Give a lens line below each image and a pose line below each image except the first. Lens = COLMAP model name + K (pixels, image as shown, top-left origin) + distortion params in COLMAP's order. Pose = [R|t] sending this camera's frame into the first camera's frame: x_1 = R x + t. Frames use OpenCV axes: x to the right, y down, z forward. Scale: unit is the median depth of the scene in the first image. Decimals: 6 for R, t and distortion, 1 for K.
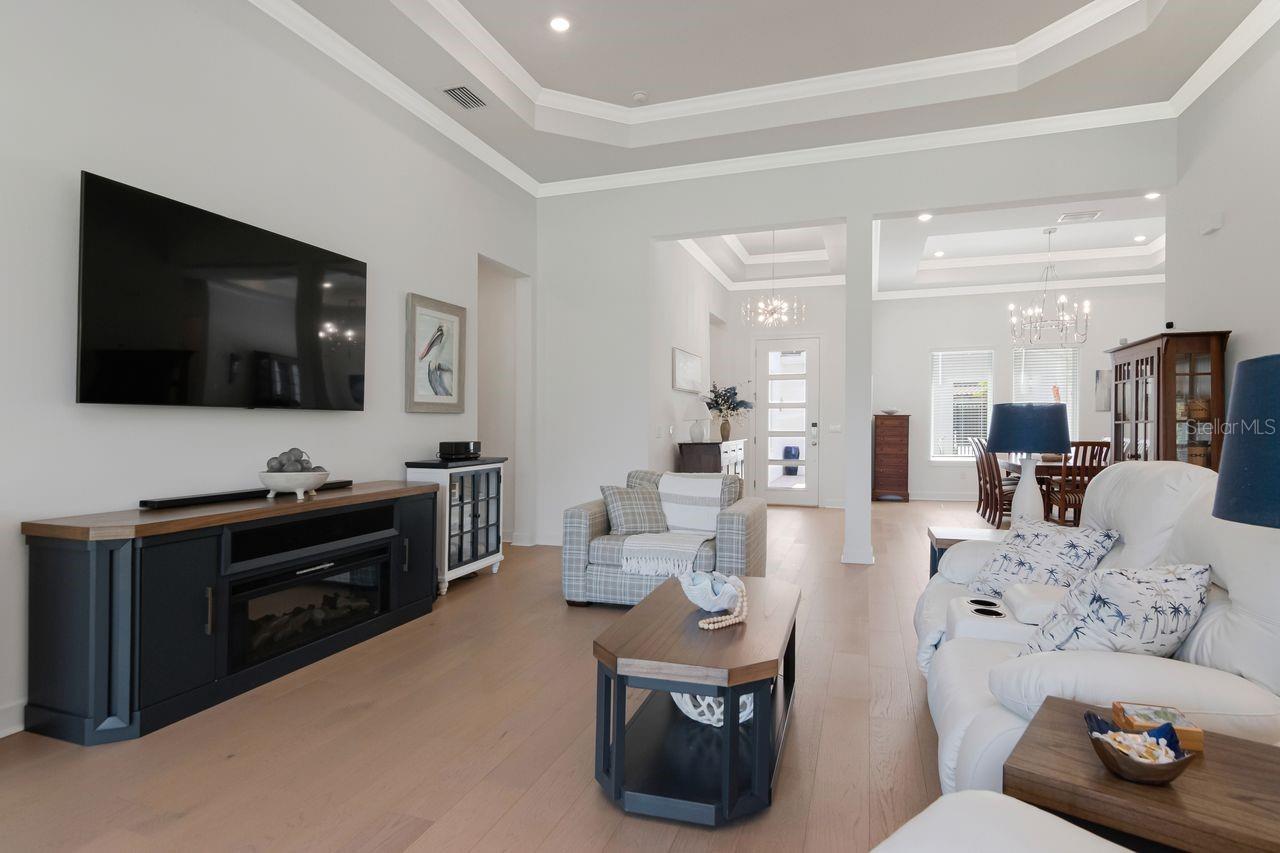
lens RADIAL K [[679.4, 0, 647.9], [0, 679.4, 423.7], [0, 0, 1]] dist [0.003682, -0.000458]
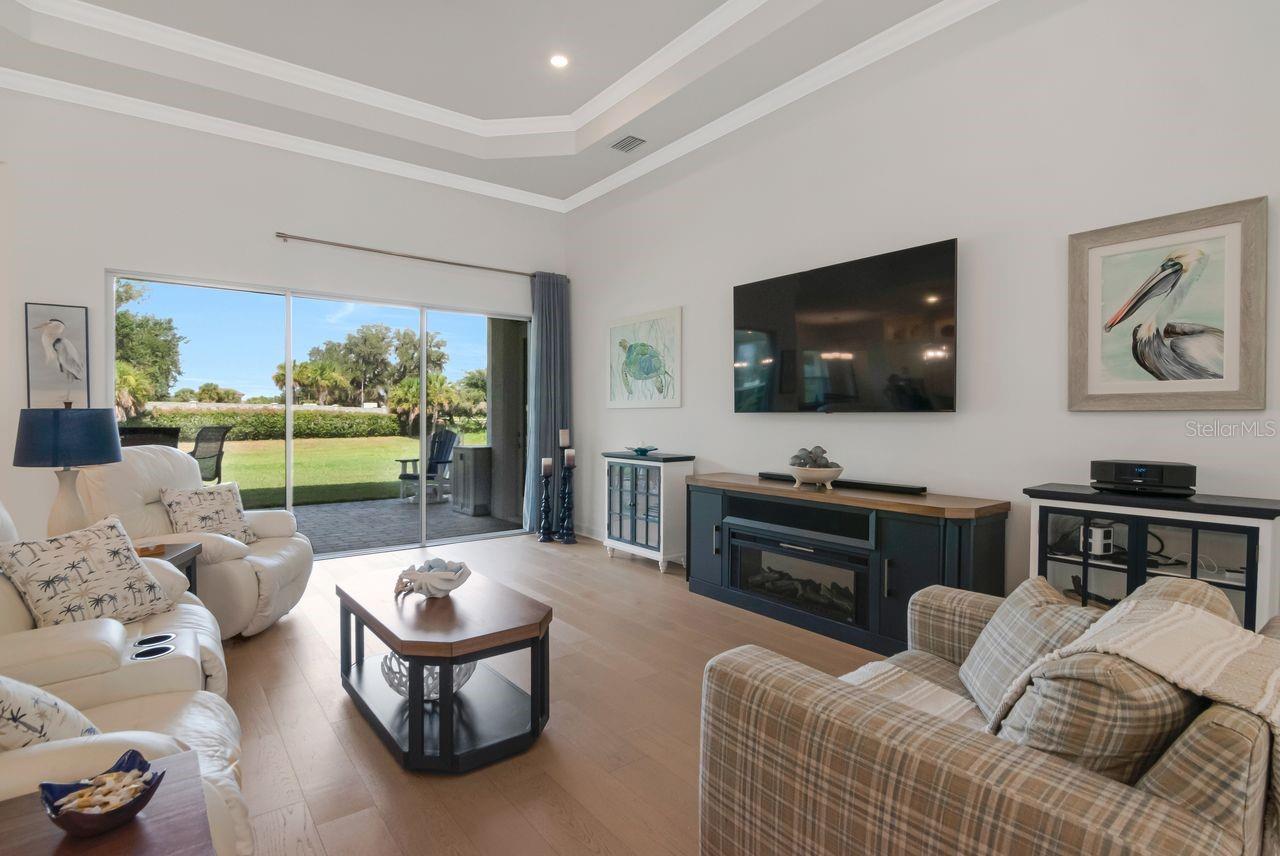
lens RADIAL K [[630.5, 0, 651.3], [0, 630.5, 429.1], [0, 0, 1]] dist [-0.015289, -0.002942]
pose [[-0.546966, 0.017317, -0.836976, 0.398177], [0.002538, 0.999816, 0.019028, -0.011423], [0.837151, 0.008283, -0.546909, 0.971981]]
